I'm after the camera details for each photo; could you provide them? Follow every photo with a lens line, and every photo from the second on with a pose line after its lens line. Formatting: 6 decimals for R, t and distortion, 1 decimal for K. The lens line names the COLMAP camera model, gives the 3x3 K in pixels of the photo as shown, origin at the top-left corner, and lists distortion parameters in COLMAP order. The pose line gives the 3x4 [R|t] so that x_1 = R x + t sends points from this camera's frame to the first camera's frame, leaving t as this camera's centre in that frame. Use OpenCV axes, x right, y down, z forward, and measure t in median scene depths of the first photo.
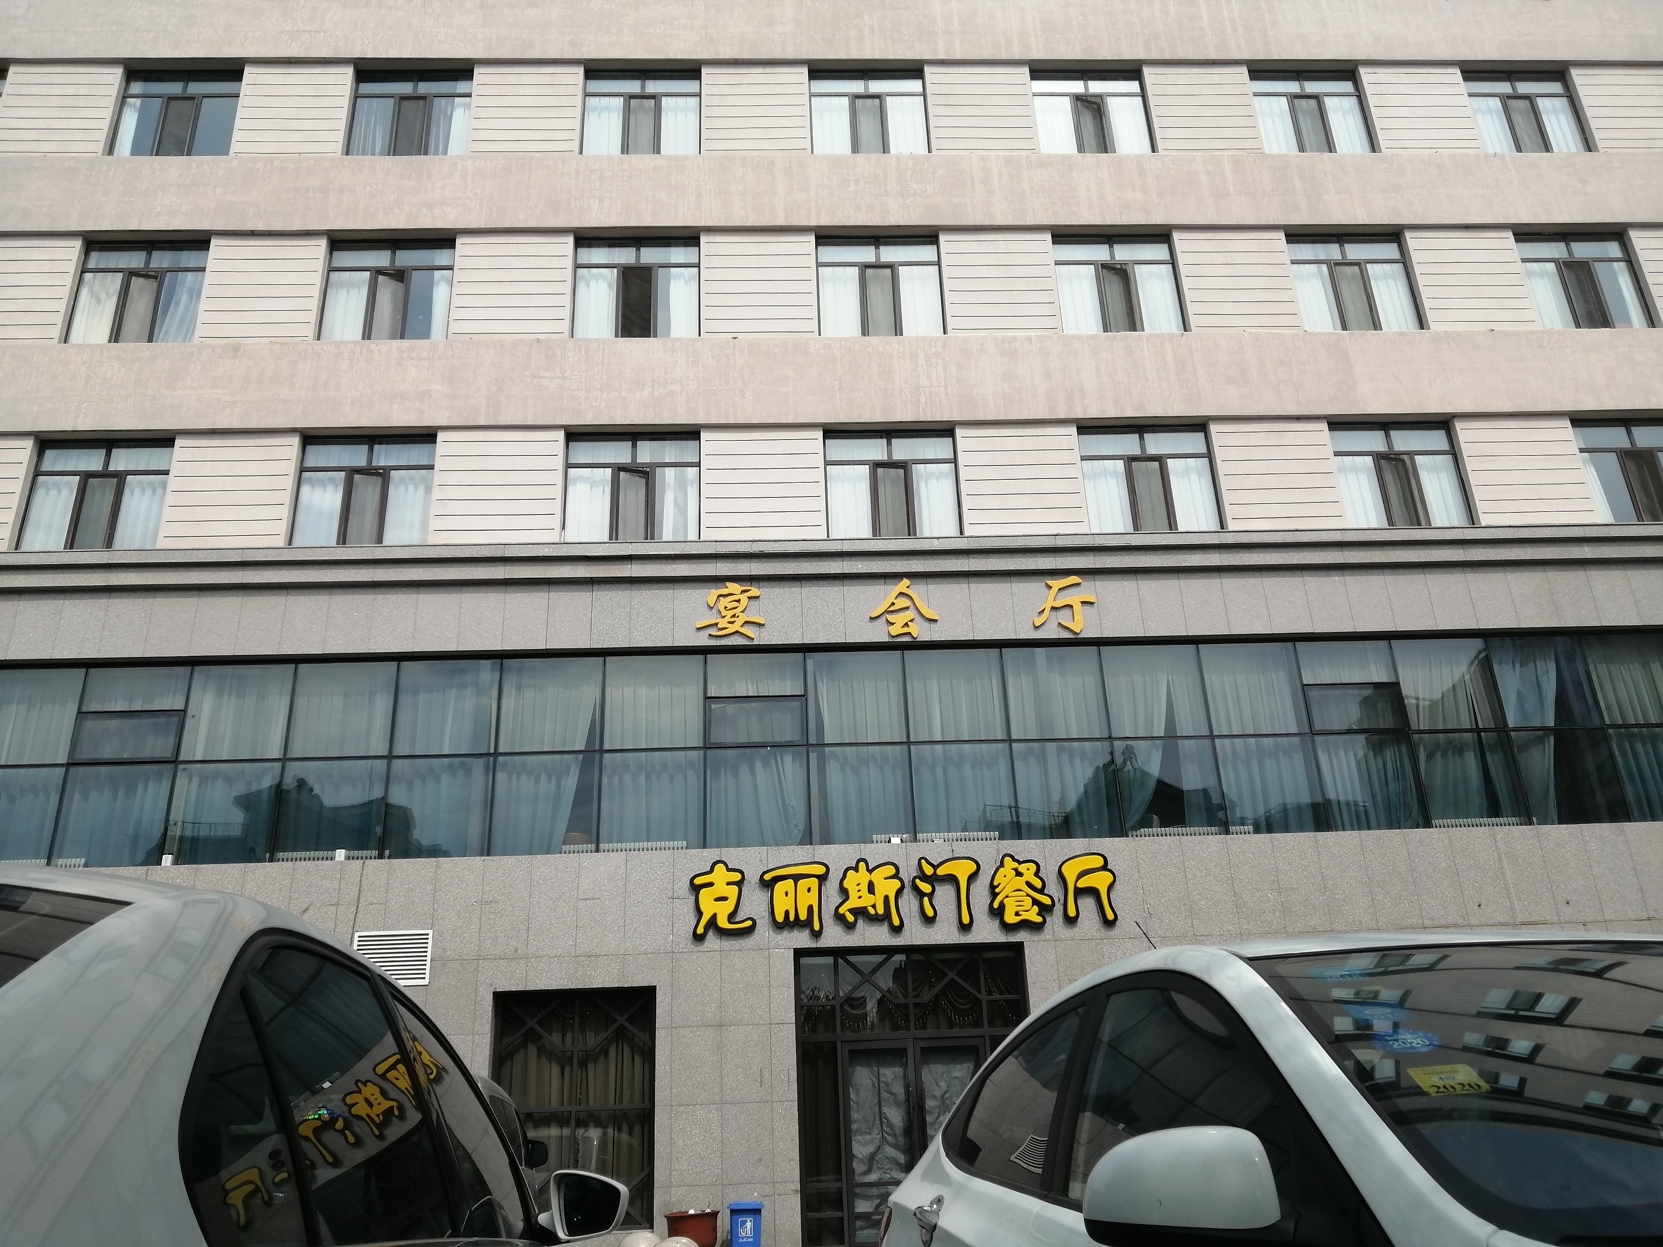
lens RADIAL K [[1310.0, 0, 831.5], [0, 1310.0, 623.5], [0, 0, 1]] dist [0.042393, -0.103734]
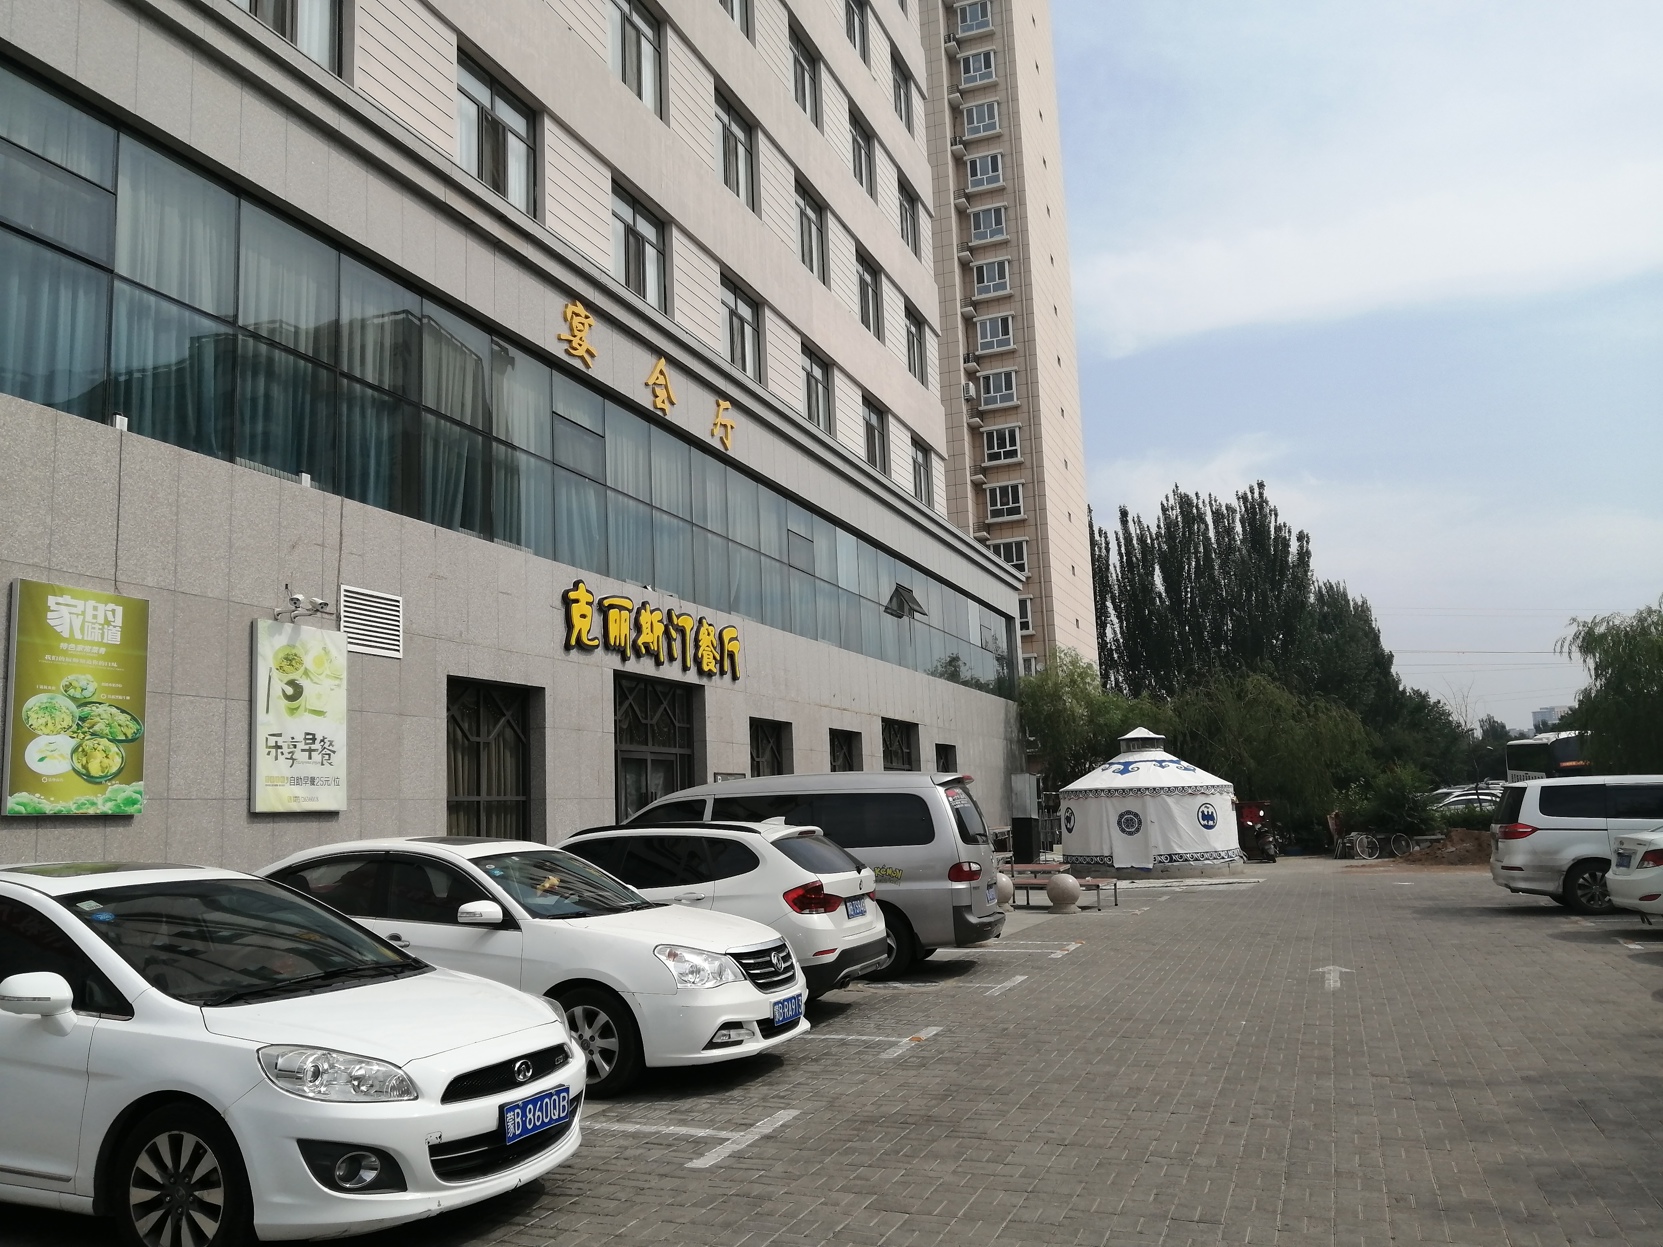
lens RADIAL K [[1310.0, 0, 831.5], [0, 1310.0, 623.5], [0, 0, 1]] dist [0.042393, -0.103734]
pose [[0.386035, 0.157307, 0.908973, -0.961596], [-0.351669, 0.936039, -0.012639, 0.156620], [-0.852822, -0.314779, 0.416664, 0.380519]]
